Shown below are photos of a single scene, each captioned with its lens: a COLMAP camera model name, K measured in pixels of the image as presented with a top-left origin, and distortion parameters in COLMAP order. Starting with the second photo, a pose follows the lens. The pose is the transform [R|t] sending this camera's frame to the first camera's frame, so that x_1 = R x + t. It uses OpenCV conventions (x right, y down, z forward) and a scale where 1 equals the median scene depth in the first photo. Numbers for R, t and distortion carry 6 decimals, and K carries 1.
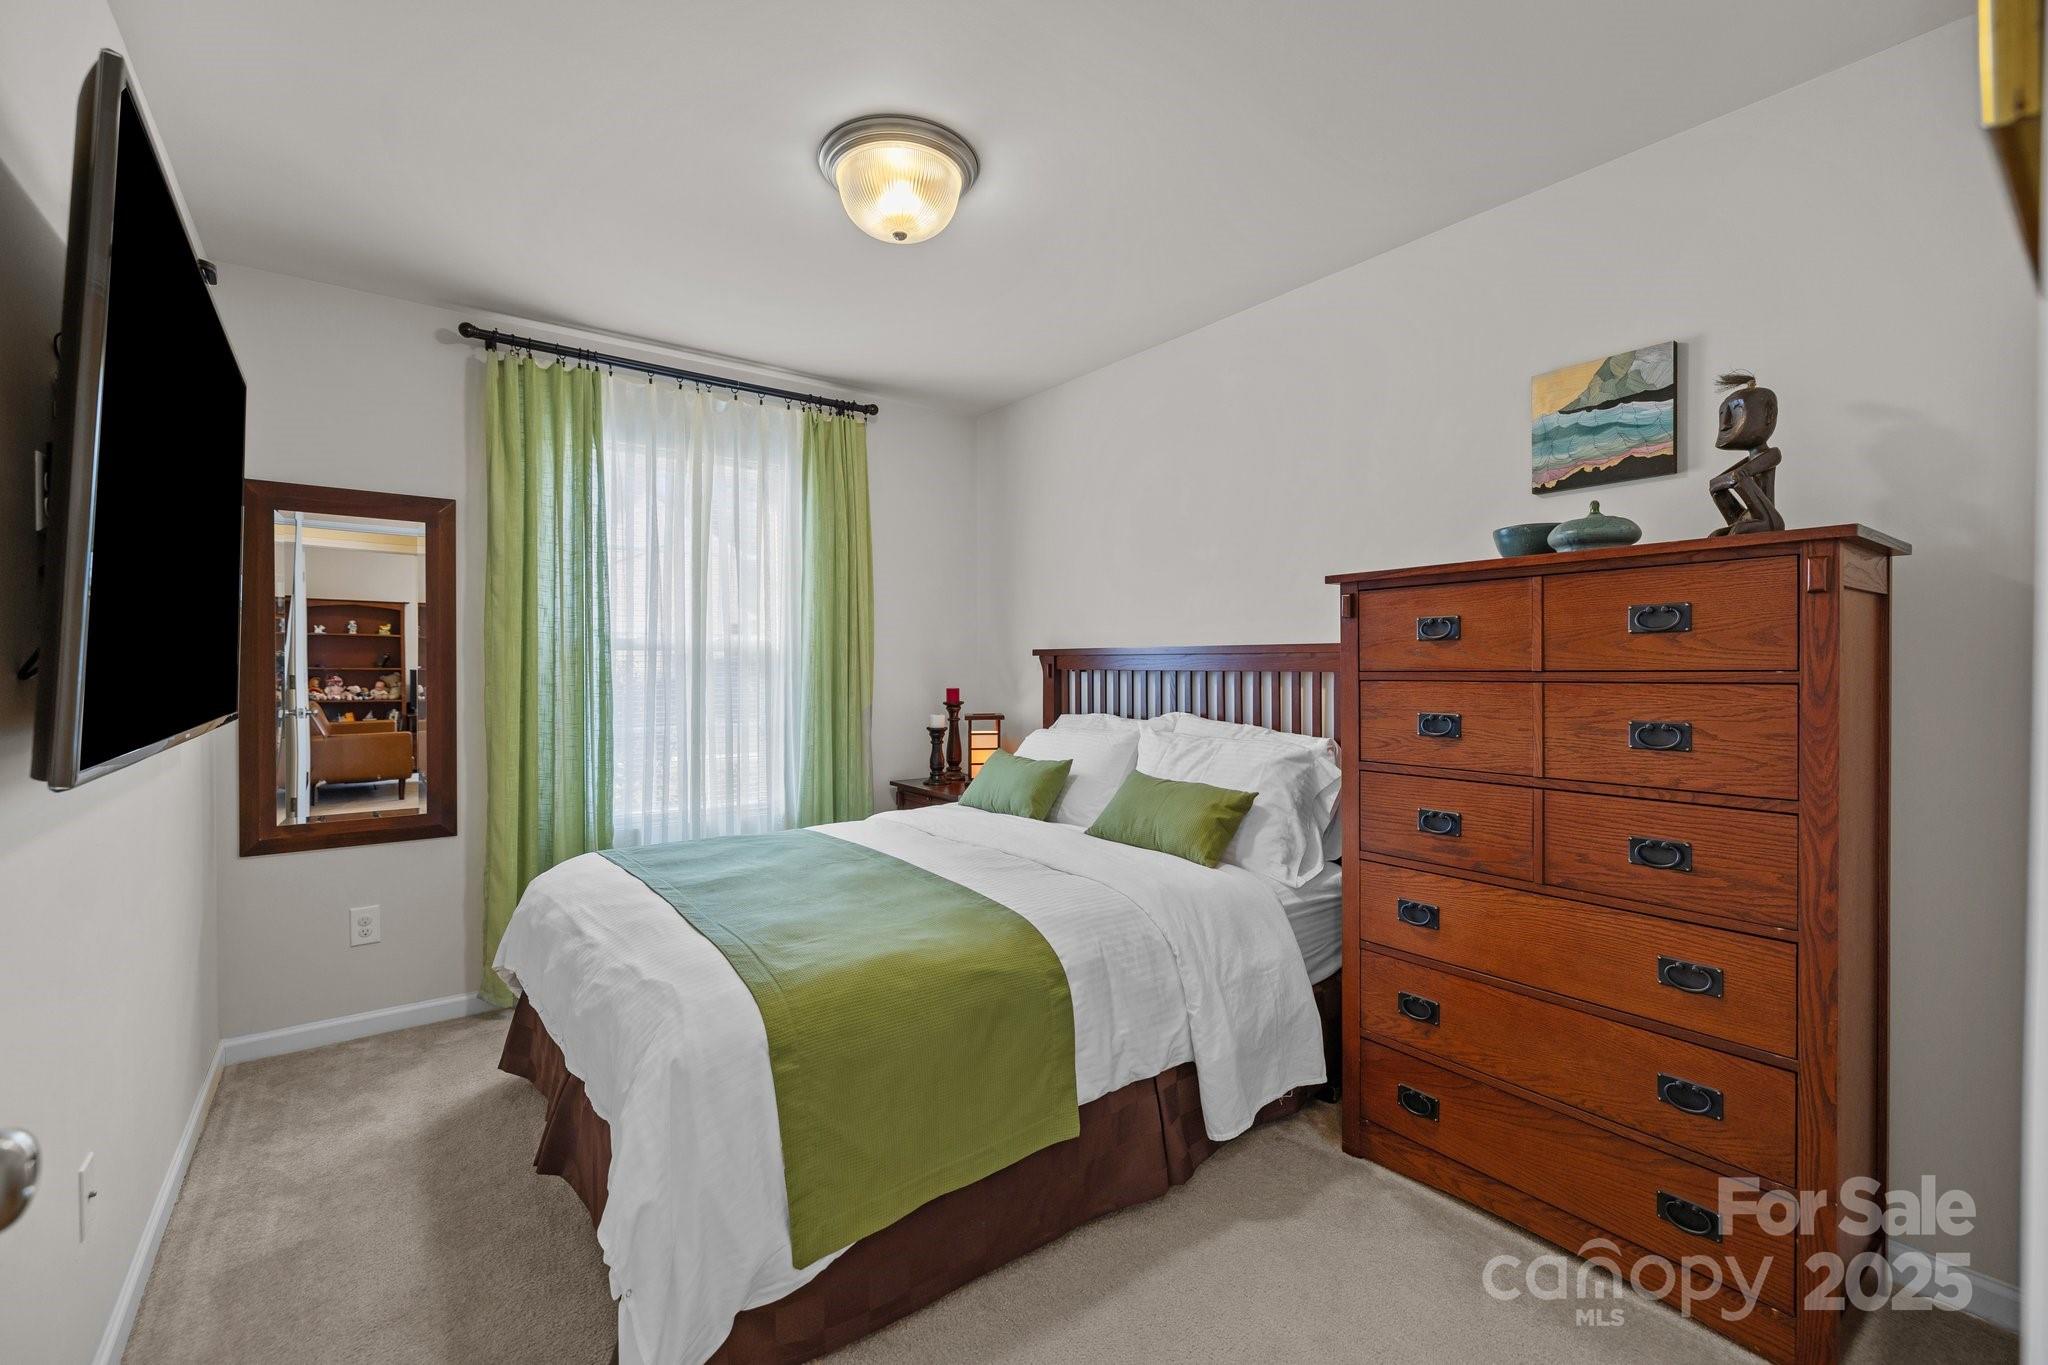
lens RADIAL K [[875.4, 0, 1027.4], [0, 875.4, 672.9], [0, 0, 1]] dist [0.000950, -0.000902]
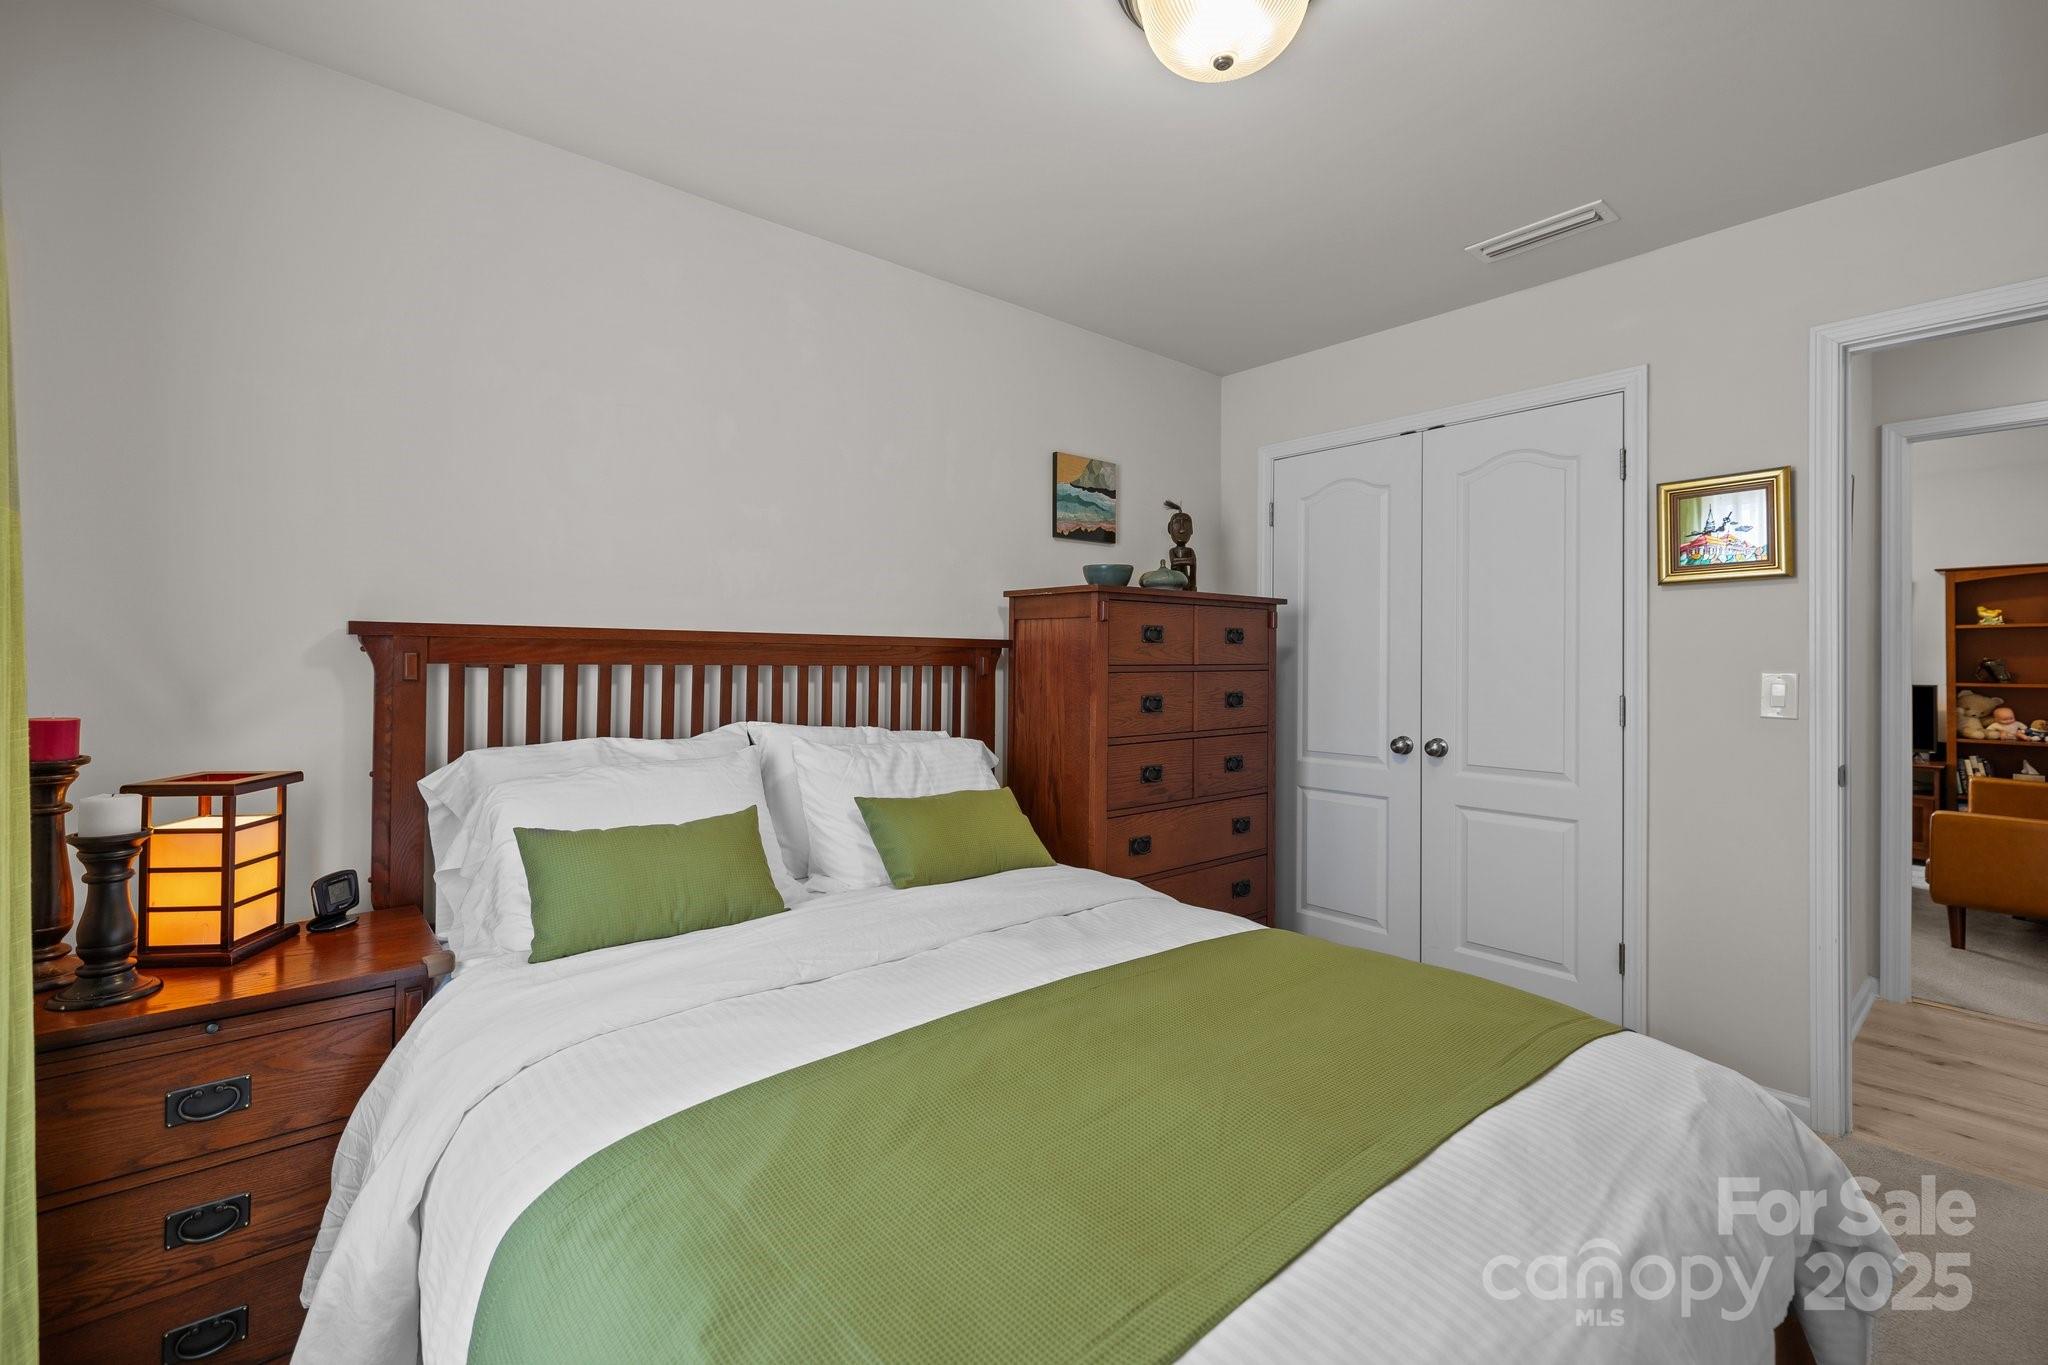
lens RADIAL K [[875.4, 0, 1025.4], [0, 875.4, 665.7], [0, 0, 1]] dist [0.000950, -0.000902]
pose [[-0.047805, -0.001183, 0.998856, -0.906548], [0.006515, 0.999978, 0.001497, -0.004042], [-0.998835, 0.006579, -0.047796, 1.266282]]
